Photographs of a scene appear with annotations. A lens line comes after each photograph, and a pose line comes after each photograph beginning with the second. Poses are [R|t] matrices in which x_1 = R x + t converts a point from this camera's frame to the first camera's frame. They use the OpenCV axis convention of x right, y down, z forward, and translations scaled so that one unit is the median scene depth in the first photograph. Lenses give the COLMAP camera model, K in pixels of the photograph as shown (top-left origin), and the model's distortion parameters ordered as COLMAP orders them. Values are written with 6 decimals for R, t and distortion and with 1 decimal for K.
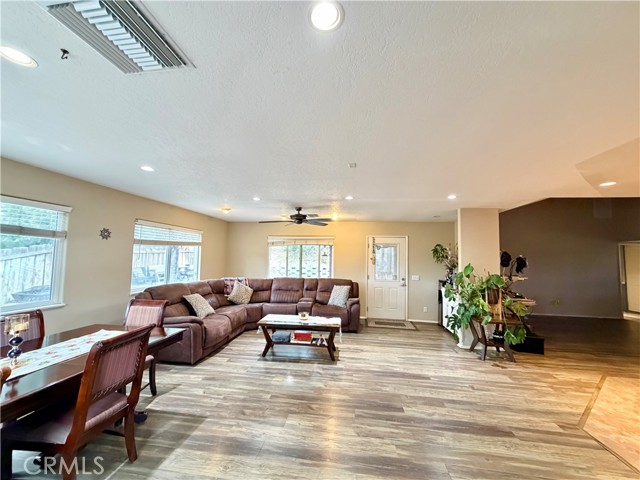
lens RADIAL K [[254.3, 0, 318.0], [0, 254.3, 241.4], [0, 0, 1]] dist [-0.001394, 0.000617]
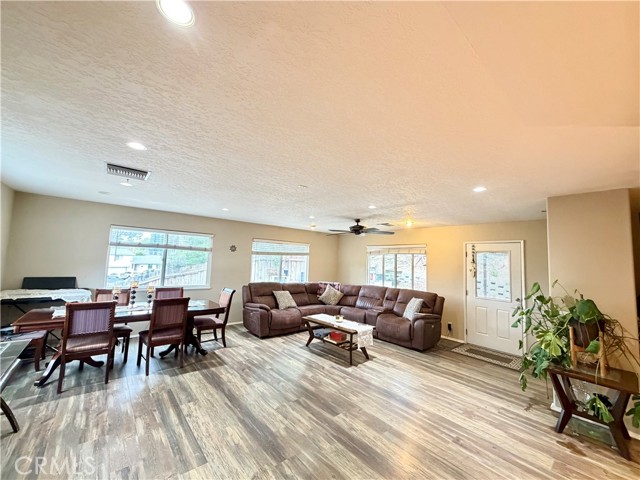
lens RADIAL K [[254.3, 0, 317.4], [0, 254.3, 240.7], [0, 0, 1]] dist [-0.001394, 0.000617]
pose [[0.745460, -0.045214, -0.665015, 0.625907], [0.018347, 0.998711, -0.047335, 0.006202], [0.666298, 0.023085, 0.745328, 0.107409]]
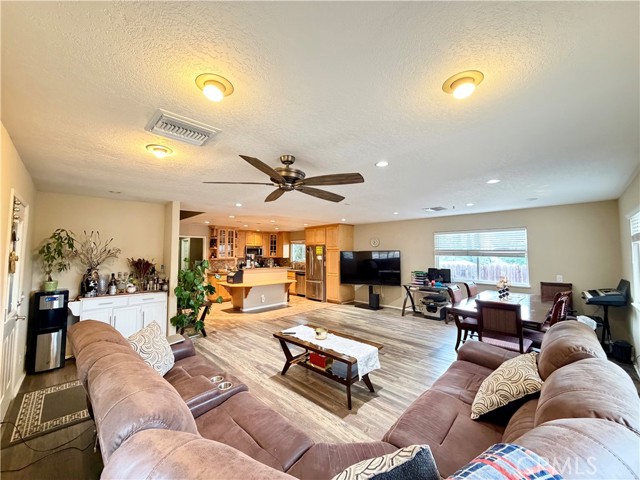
lens RADIAL K [[254.3, 0, 317.5], [0, 254.3, 241.4], [0, 0, 1]] dist [-0.001394, 0.000617]
pose [[-0.797063, 0.008988, 0.603829, -0.509993], [-0.051808, 0.995185, -0.083200, 0.083098], [-0.601670, -0.097599, -0.792760, 1.640912]]
